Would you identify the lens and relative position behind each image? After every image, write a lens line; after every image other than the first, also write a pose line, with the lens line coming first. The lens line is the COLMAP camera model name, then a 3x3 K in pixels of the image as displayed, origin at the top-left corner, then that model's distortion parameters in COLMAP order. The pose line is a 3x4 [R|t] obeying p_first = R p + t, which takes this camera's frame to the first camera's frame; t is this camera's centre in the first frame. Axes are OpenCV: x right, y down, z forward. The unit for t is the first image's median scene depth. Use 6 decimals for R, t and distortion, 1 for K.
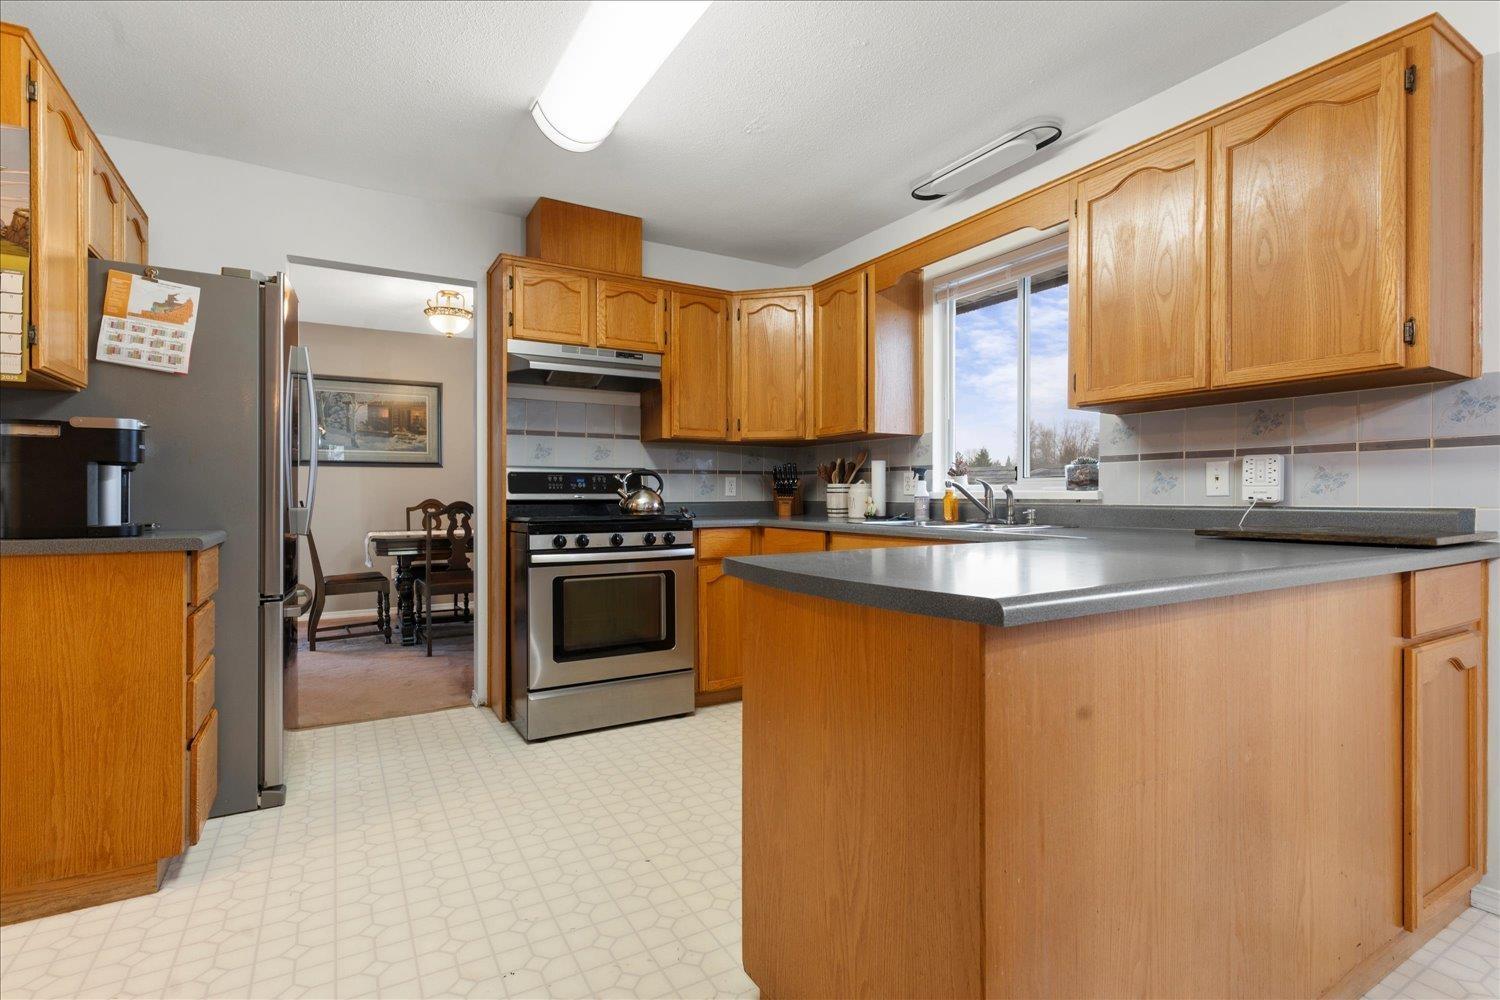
lens RADIAL K [[716.7, 0, 754.3], [0, 716.7, 497.1], [0, 0, 1]] dist [0.012372, 0.000918]
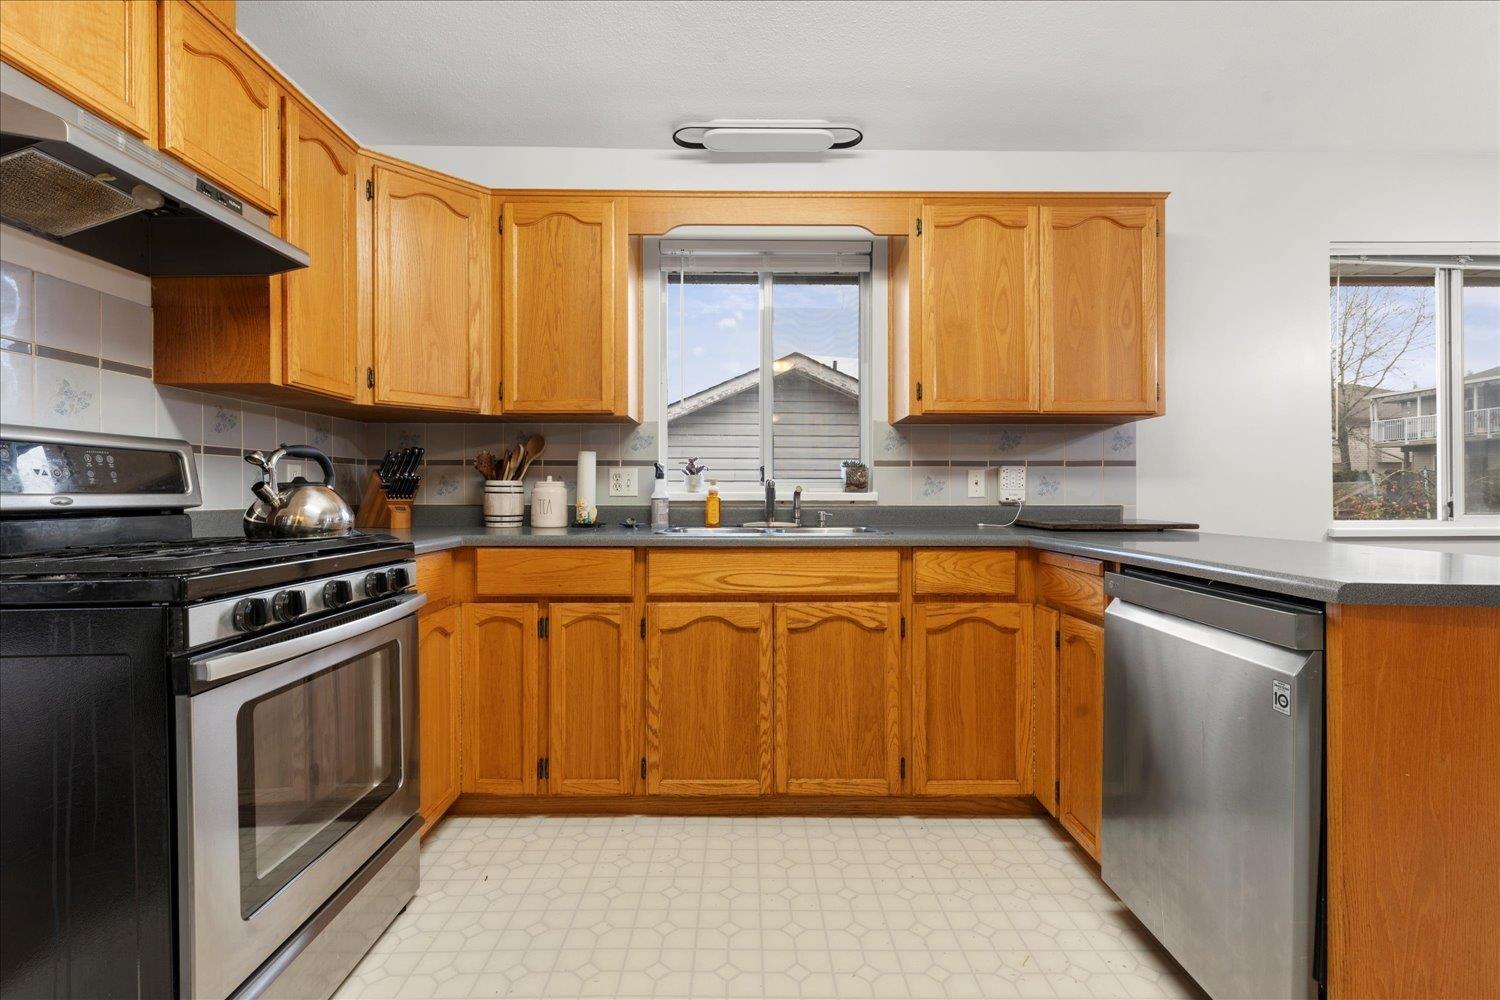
lens RADIAL K [[716.7, 0, 754.3], [0, 716.7, 497.1], [0, 0, 1]] dist [0.012372, 0.000918]
pose [[0.501238, -0.002626, 0.865306, -0.408944], [0.001256, 0.999997, 0.002307, -0.003677], [-0.865309, -0.000069, 0.501239, 0.467237]]
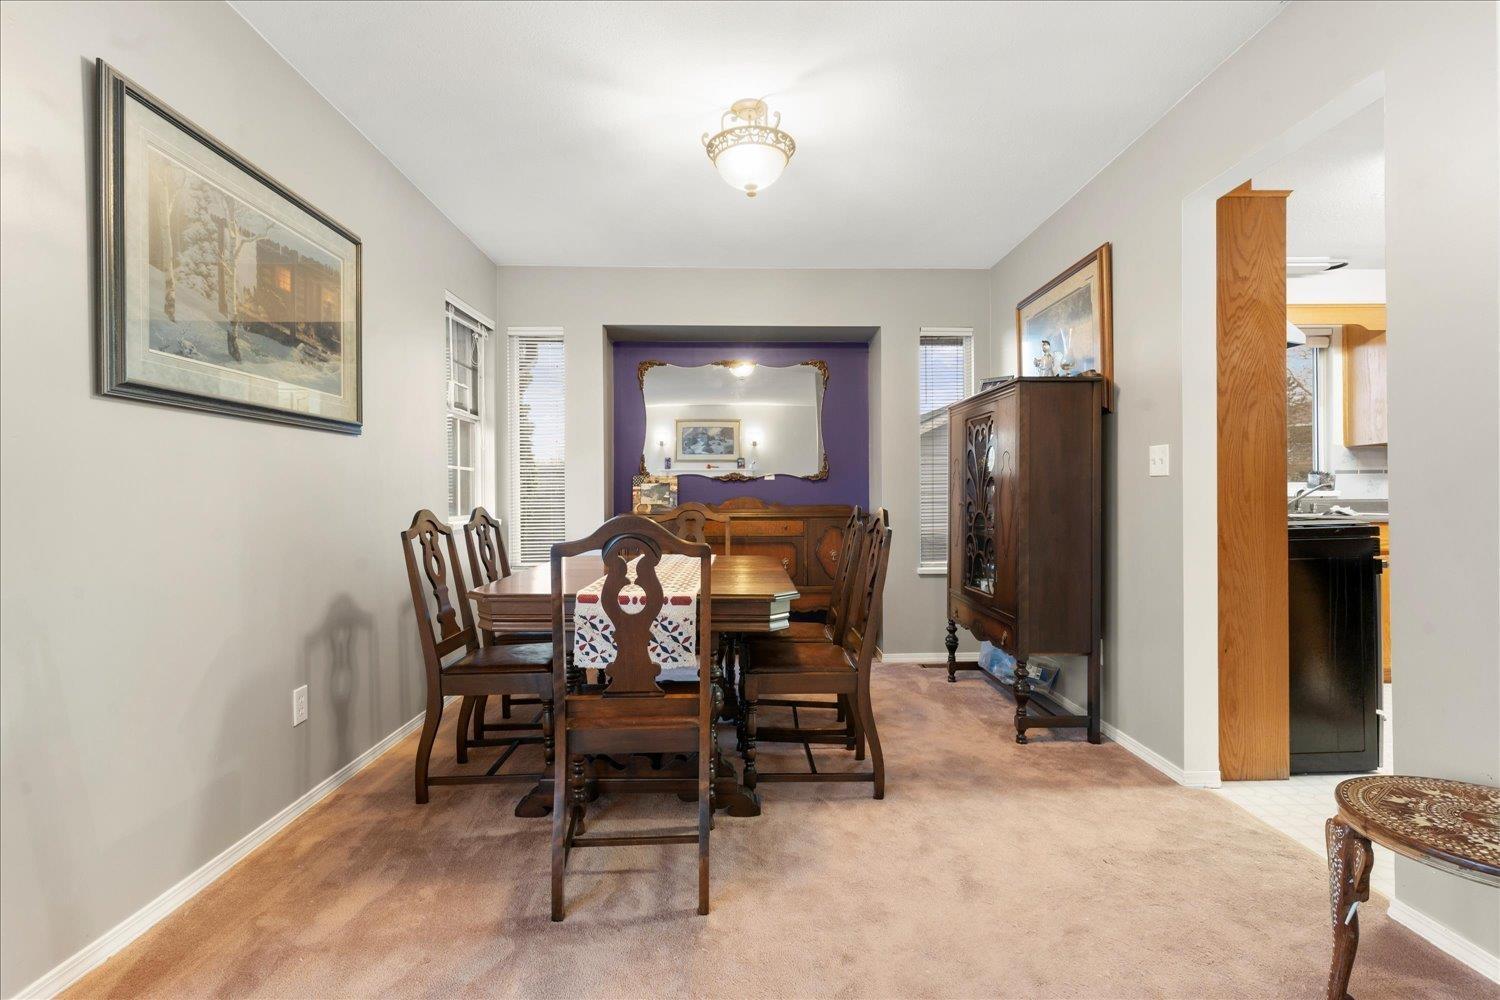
lens RADIAL K [[716.7, 0, 754.3], [0, 716.7, 497.1], [0, 0, 1]] dist [0.012372, 0.000918]
pose [[0.476426, -0.004521, 0.879203, -1.244476], [0.008078, 0.999967, 0.000764, -0.005686], [-0.879178, 0.006738, 0.476447, 1.055057]]
